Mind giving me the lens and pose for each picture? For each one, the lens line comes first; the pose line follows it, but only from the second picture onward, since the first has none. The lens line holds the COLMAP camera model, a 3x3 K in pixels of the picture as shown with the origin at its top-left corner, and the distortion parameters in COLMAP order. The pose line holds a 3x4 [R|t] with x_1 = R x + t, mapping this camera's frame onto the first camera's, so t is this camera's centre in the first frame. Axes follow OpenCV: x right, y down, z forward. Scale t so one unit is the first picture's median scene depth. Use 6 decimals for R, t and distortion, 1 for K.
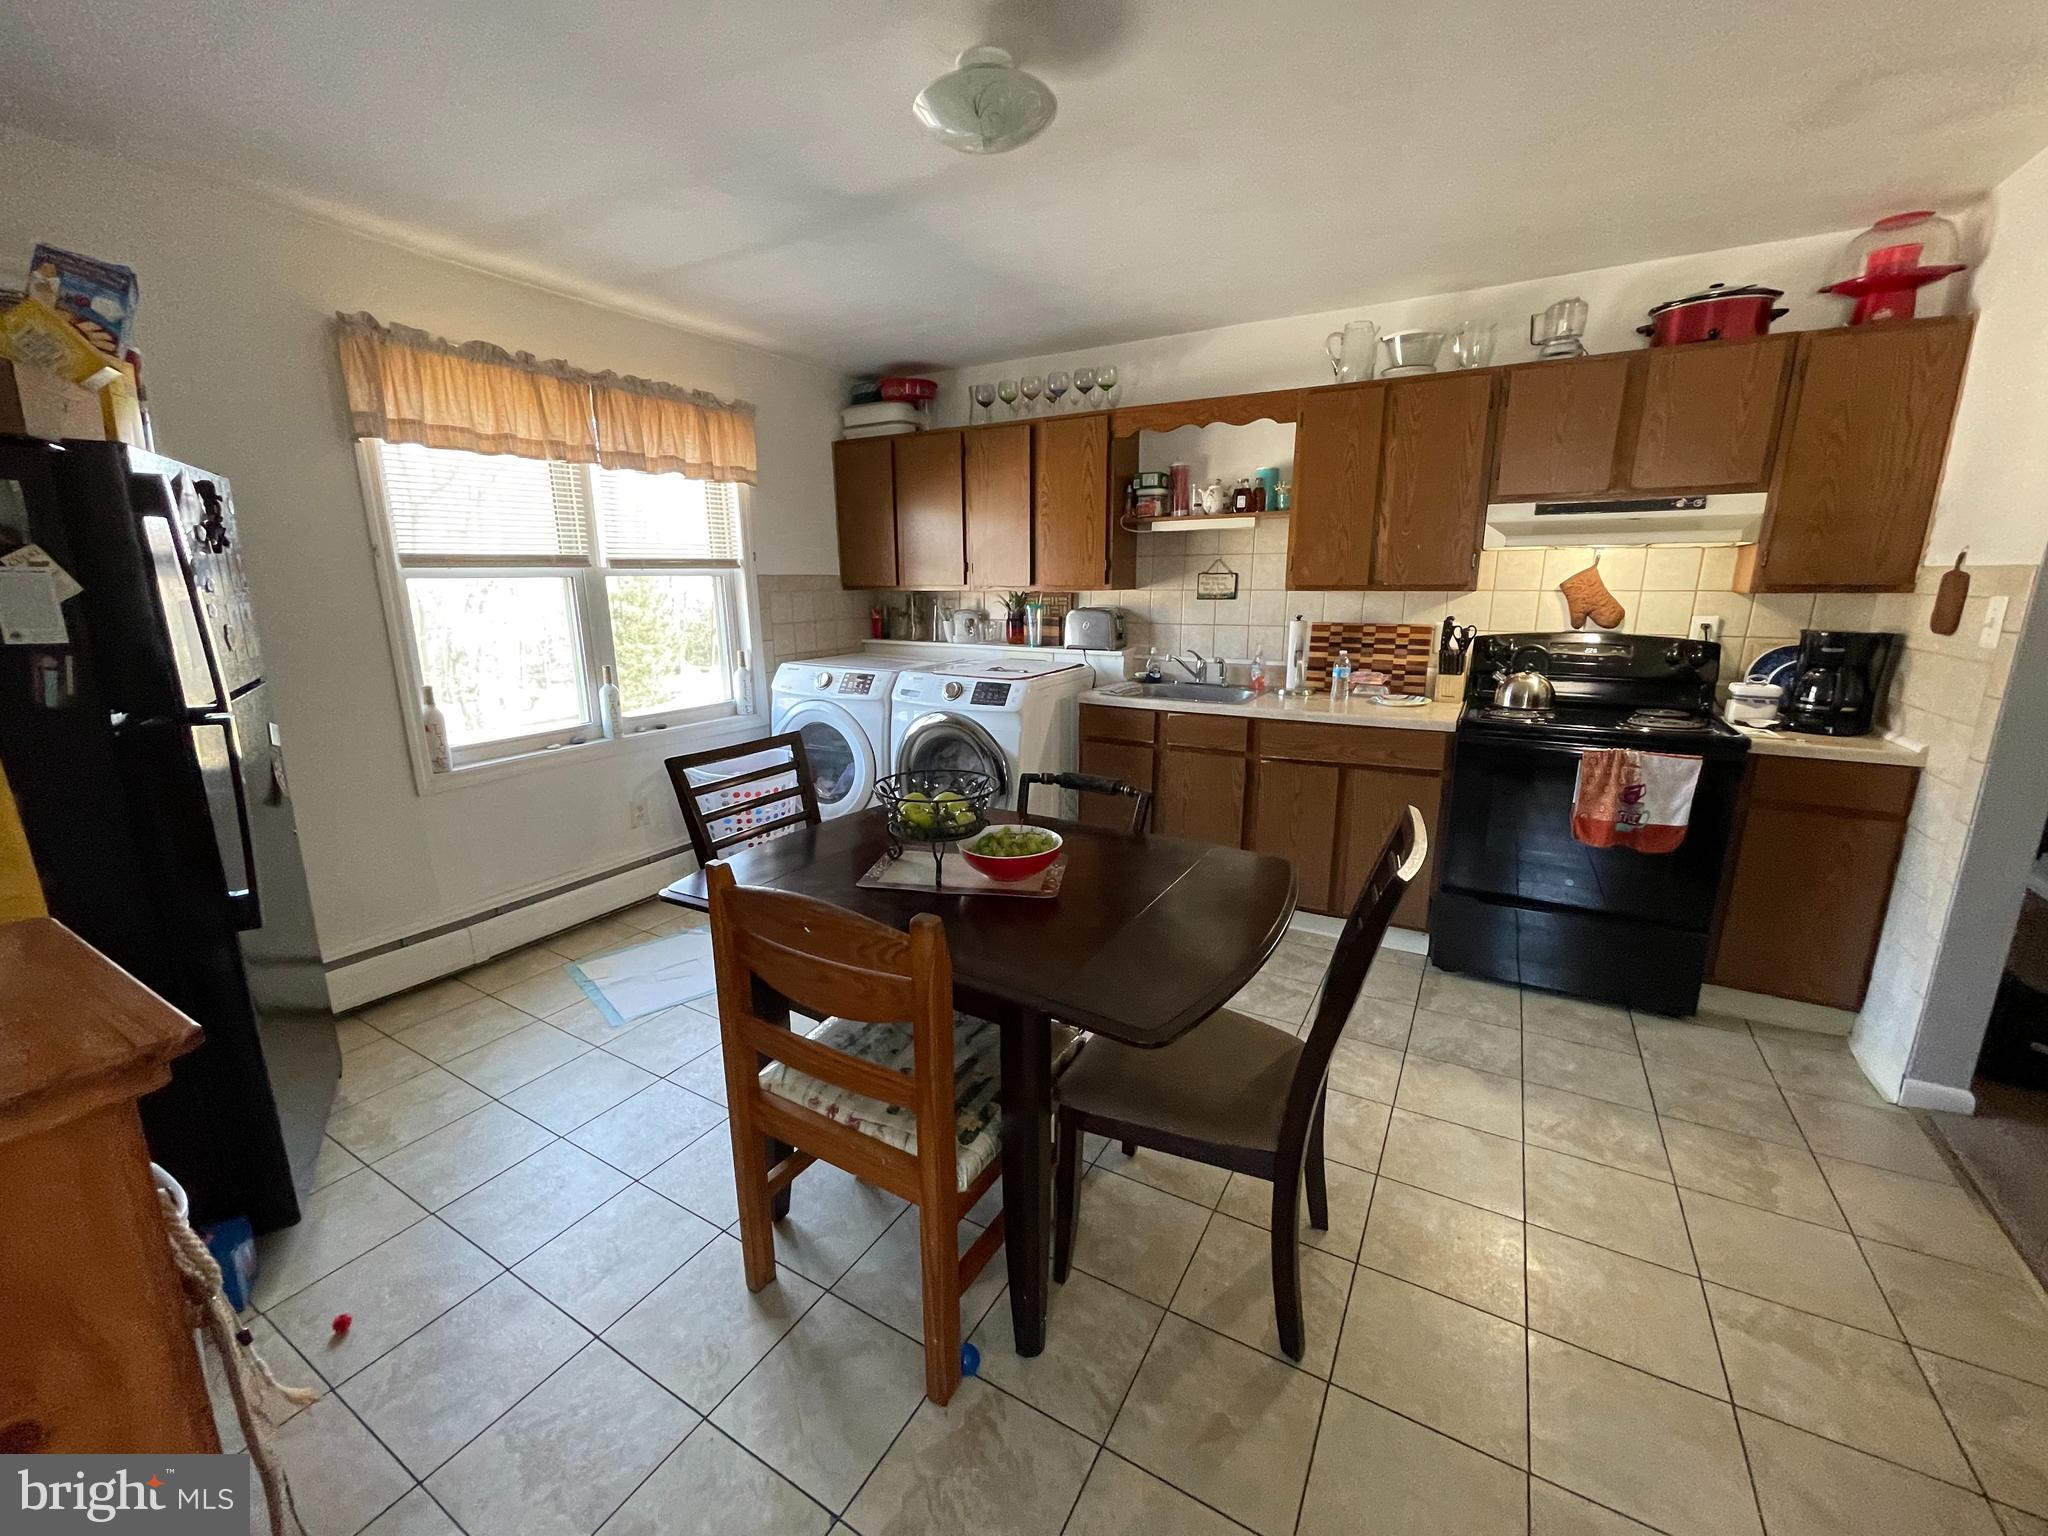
lens RADIAL K [[868.1, 0, 1011.3], [0, 868.1, 770.2], [0, 0, 1]] dist [-0.001585, -0.000747]
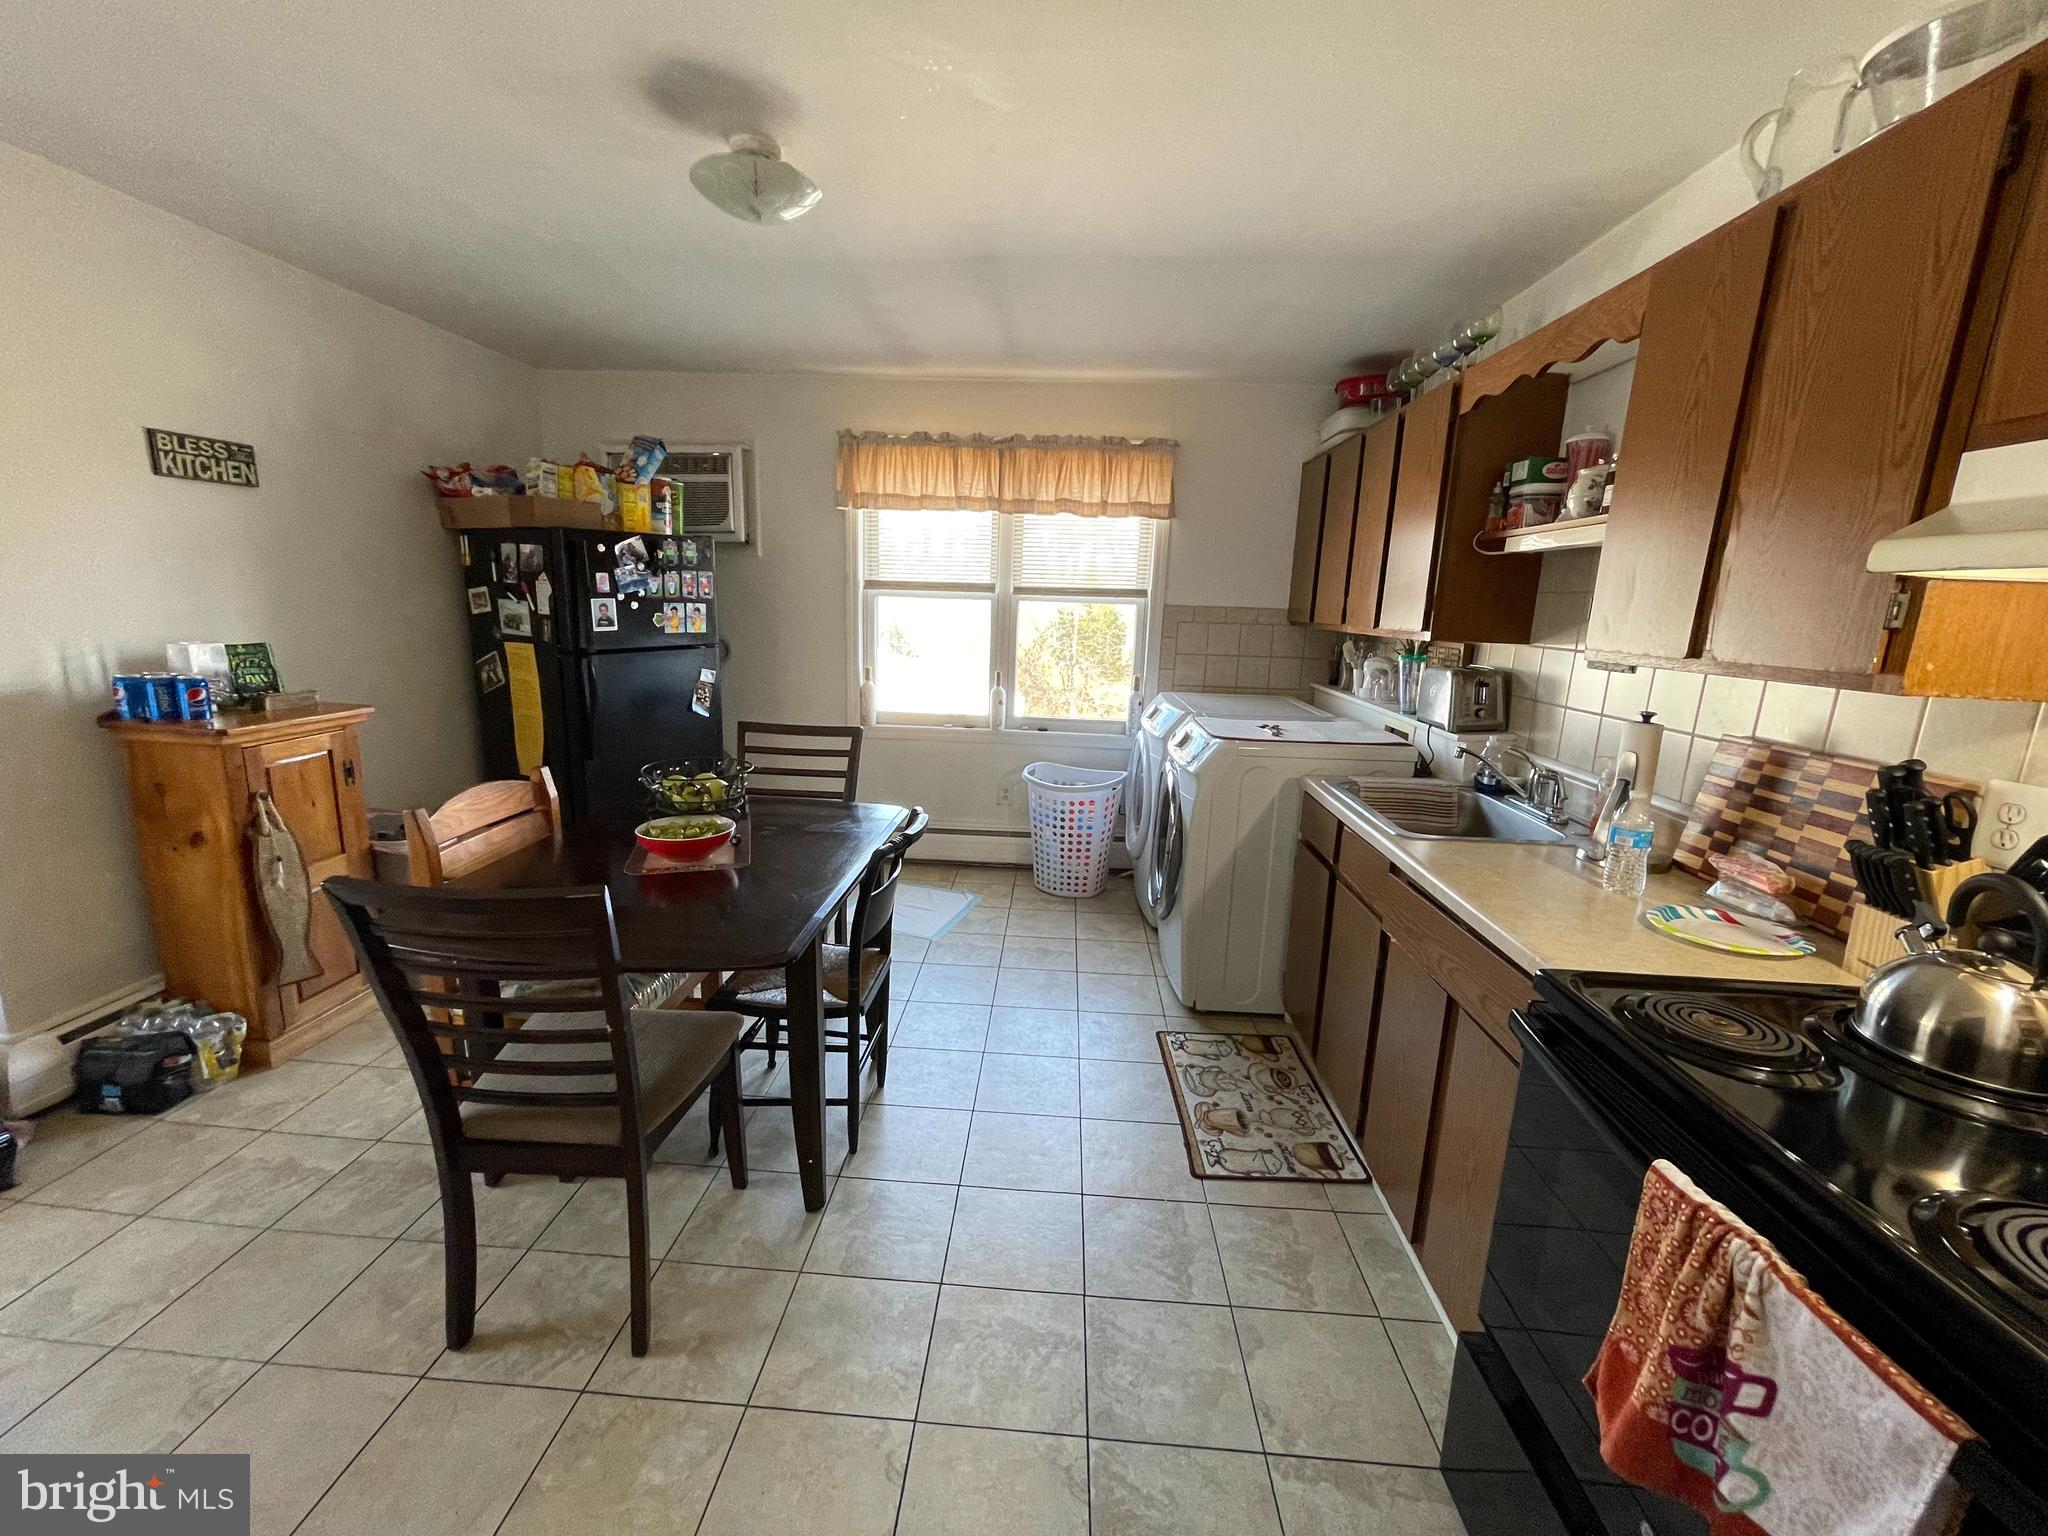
lens RADIAL K [[826.1, 0, 979.4], [0, 826.1, 778.3], [0, 0, 1]] dist [0.000724, -0.000006]
pose [[0.431038, 0.214604, -0.876442, 0.598482], [-0.230482, 0.965271, 0.123003, -0.111883], [0.872402, 0.148985, 0.465531, 0.443990]]
